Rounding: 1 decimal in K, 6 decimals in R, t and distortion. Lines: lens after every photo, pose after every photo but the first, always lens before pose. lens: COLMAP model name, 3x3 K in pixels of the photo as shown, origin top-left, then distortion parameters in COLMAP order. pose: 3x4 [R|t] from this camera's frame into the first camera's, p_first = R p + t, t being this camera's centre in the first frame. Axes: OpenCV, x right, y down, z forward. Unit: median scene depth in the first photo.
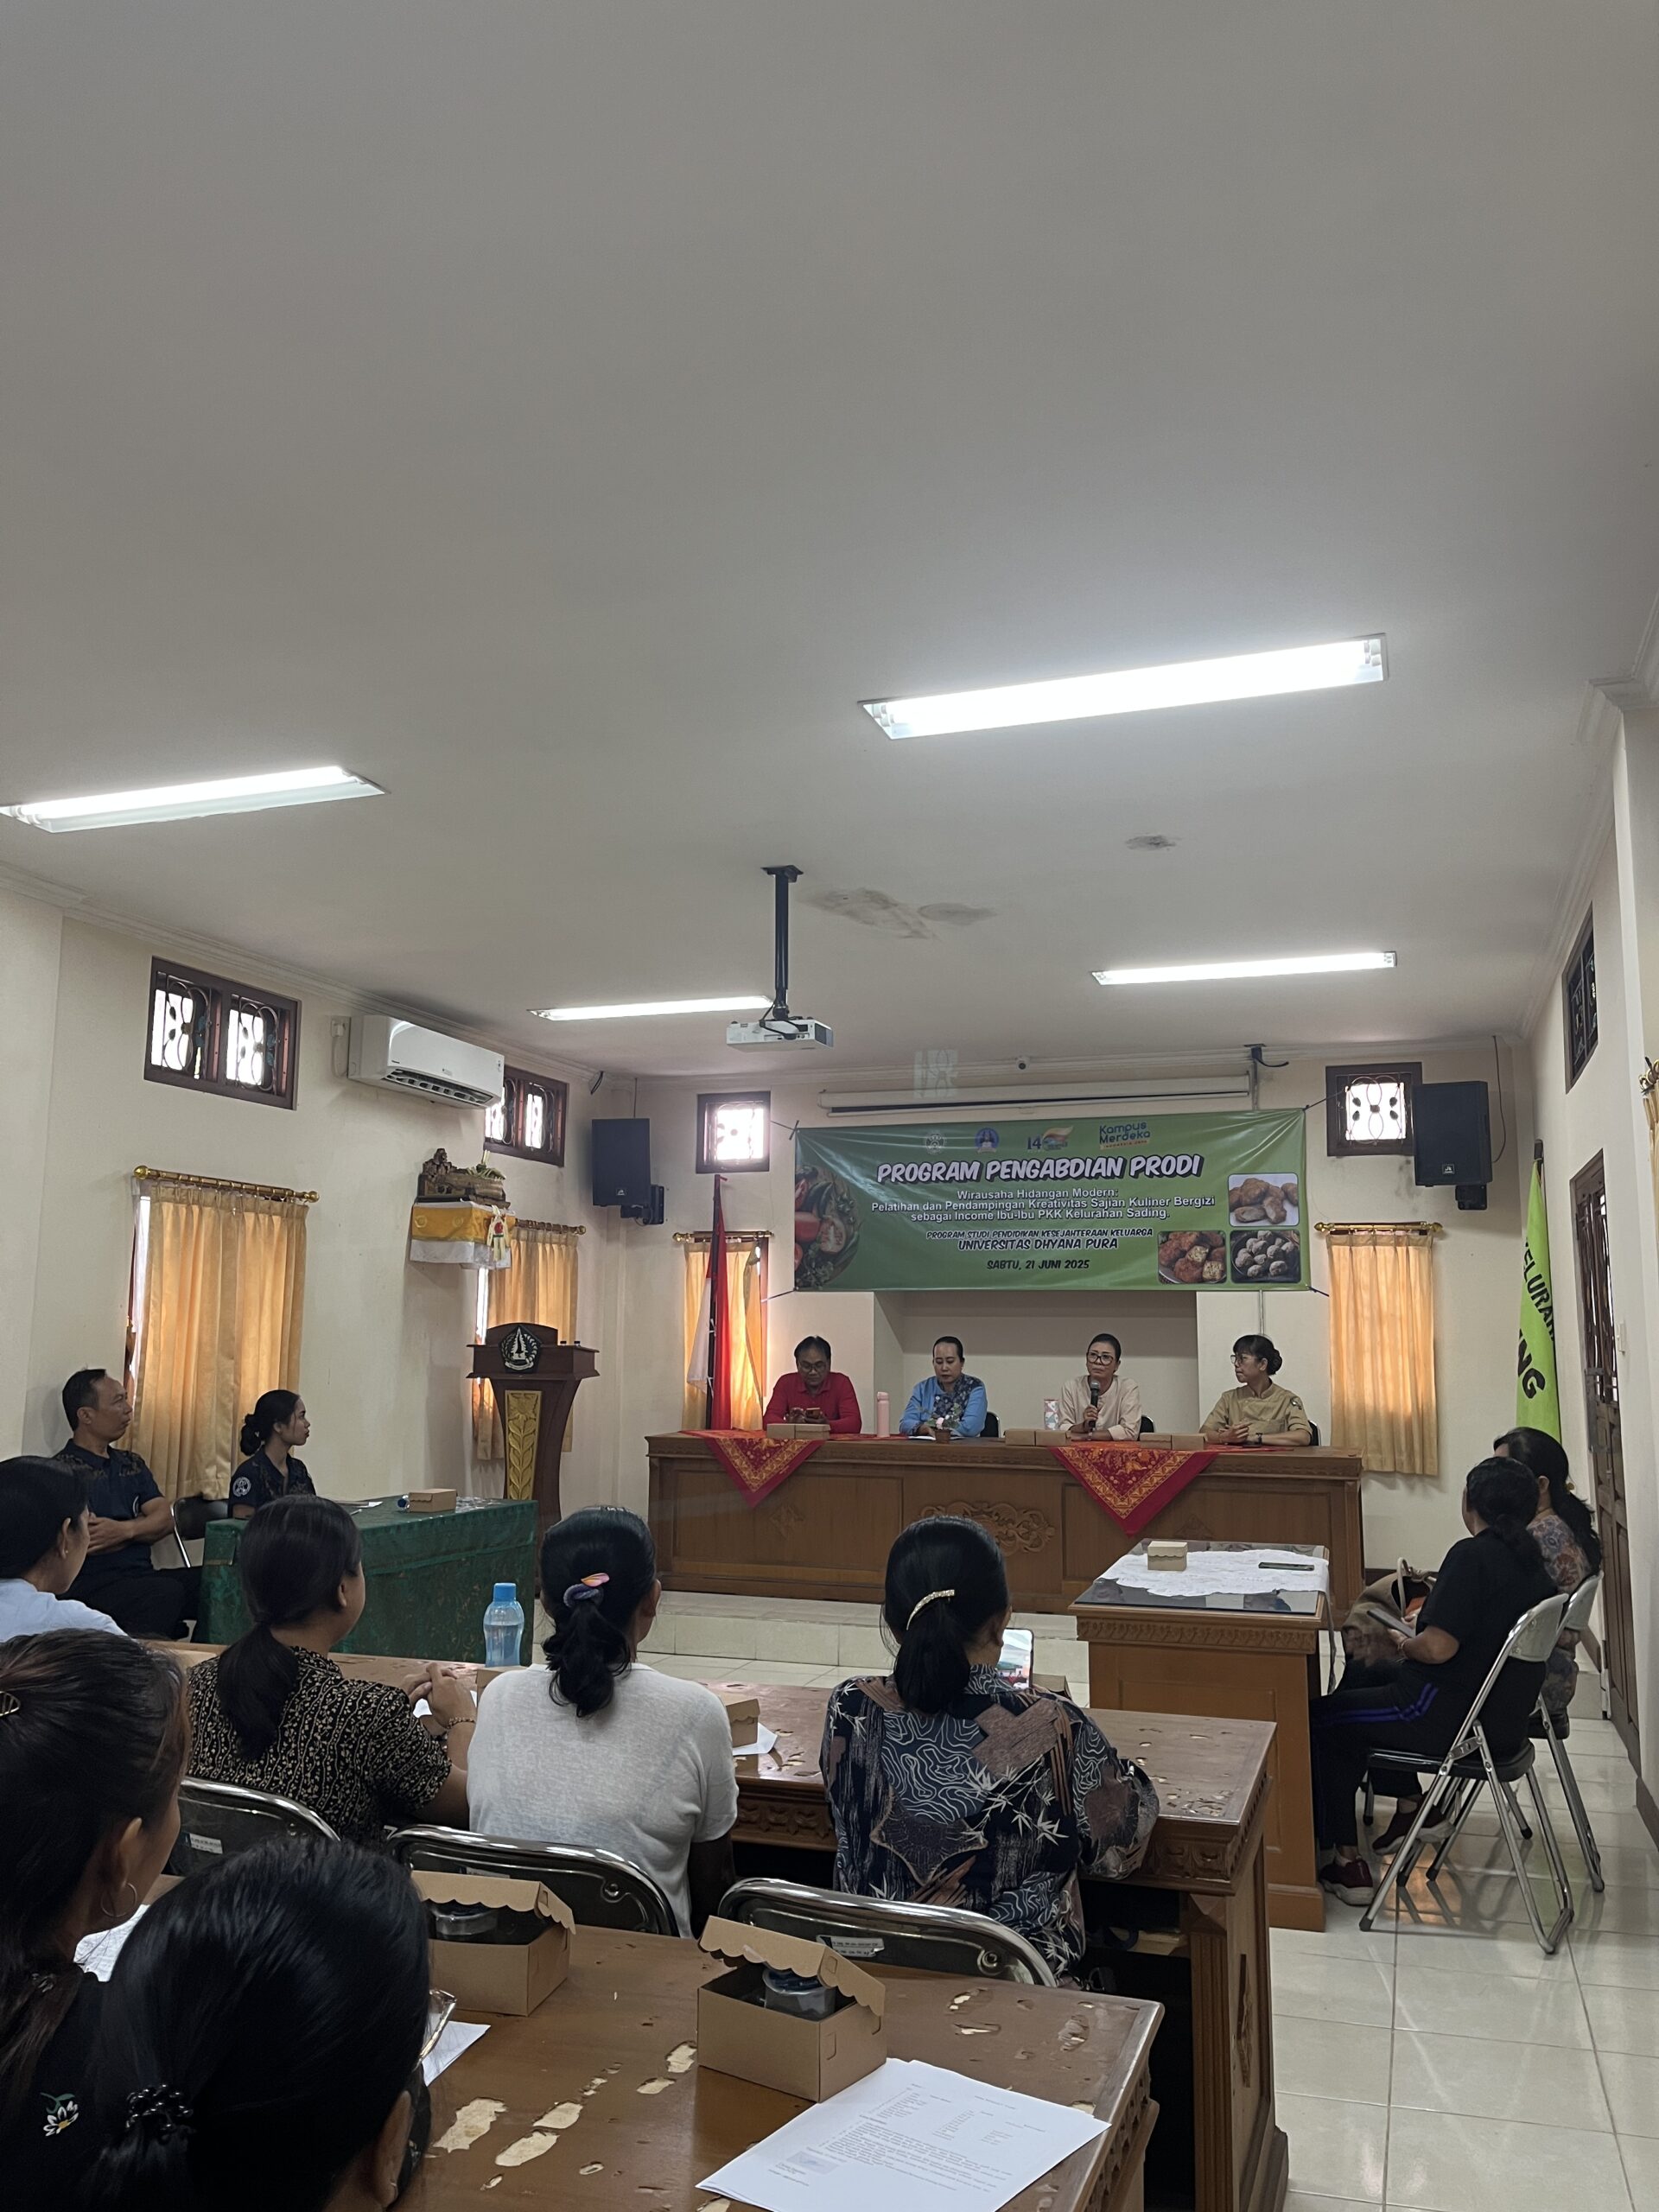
lens RADIAL K [[1645.8, 0, 829.5], [0, 1645.8, 1106.0], [0, 0, 1]] dist [0.115890, -0.316845]
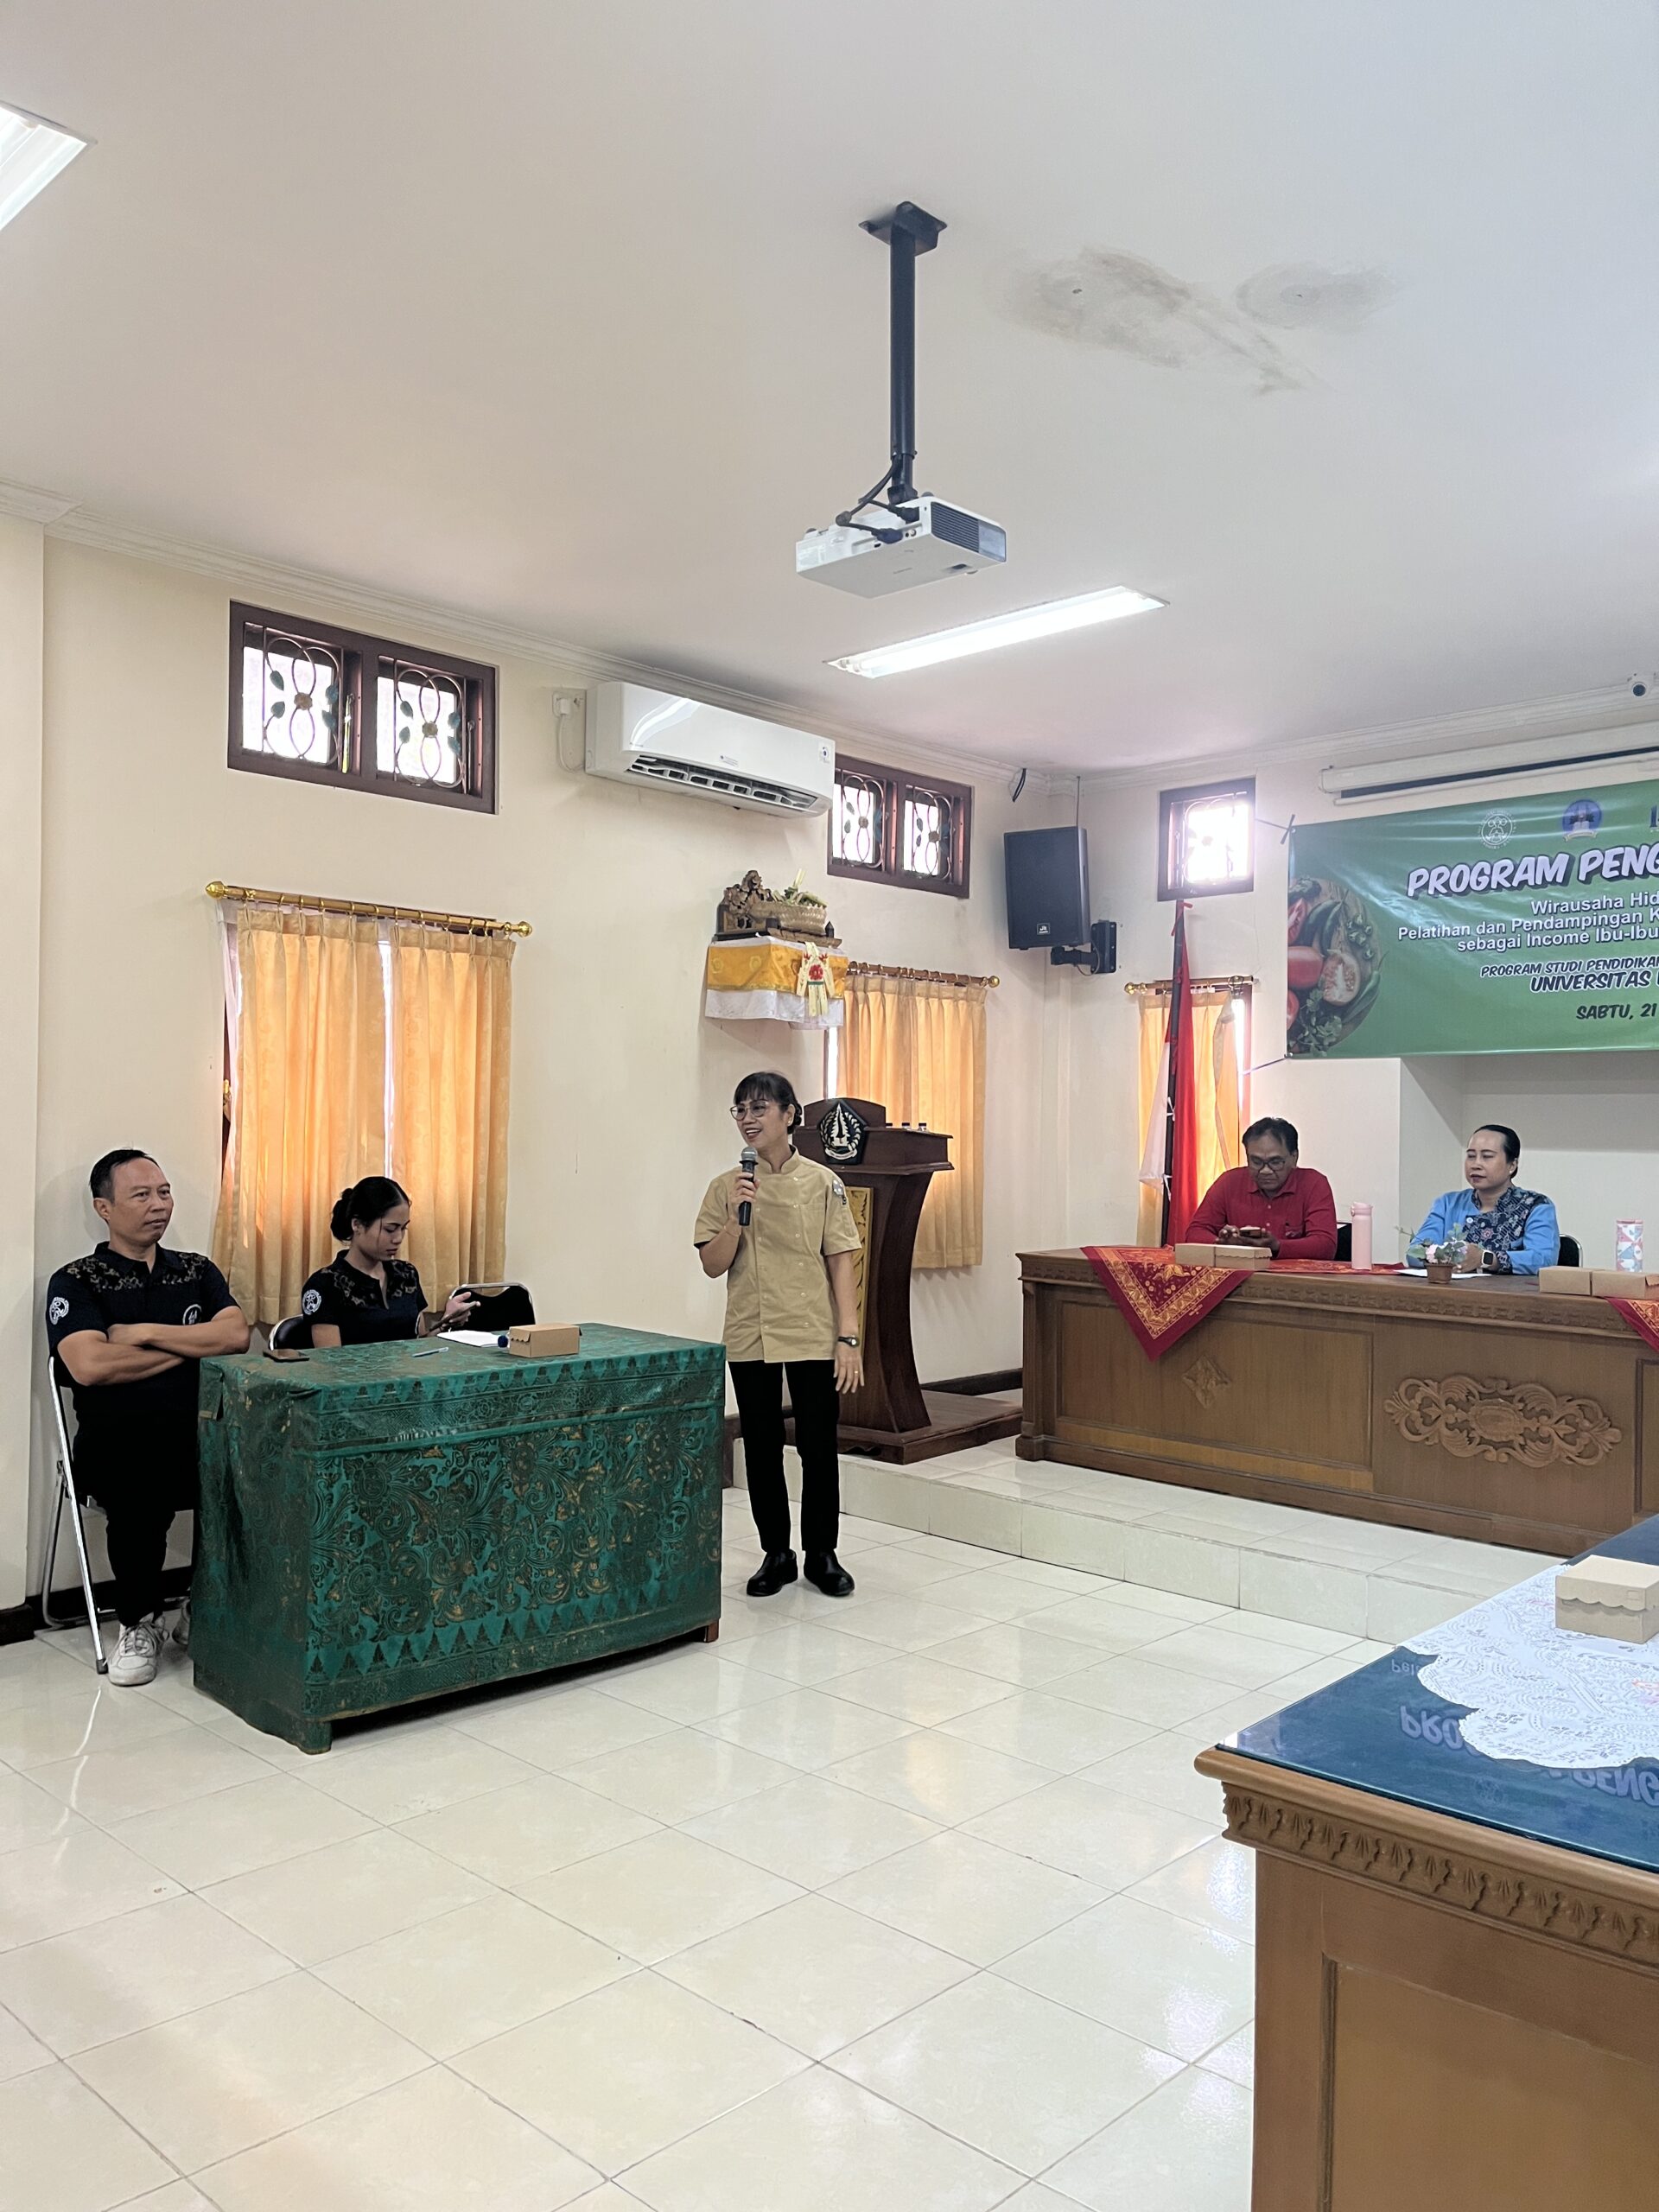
lens RADIAL K [[1659.8, 0, 832.3], [0, 1659.8, 1131.0], [0, 0, 1]] dist [0.070559, -0.112607]
pose [[0.908274, 0.007043, -0.418317, 0.114196], [0.050281, 0.990774, 0.125855, 0.048368], [0.415344, -0.135345, 0.899539, 0.303577]]
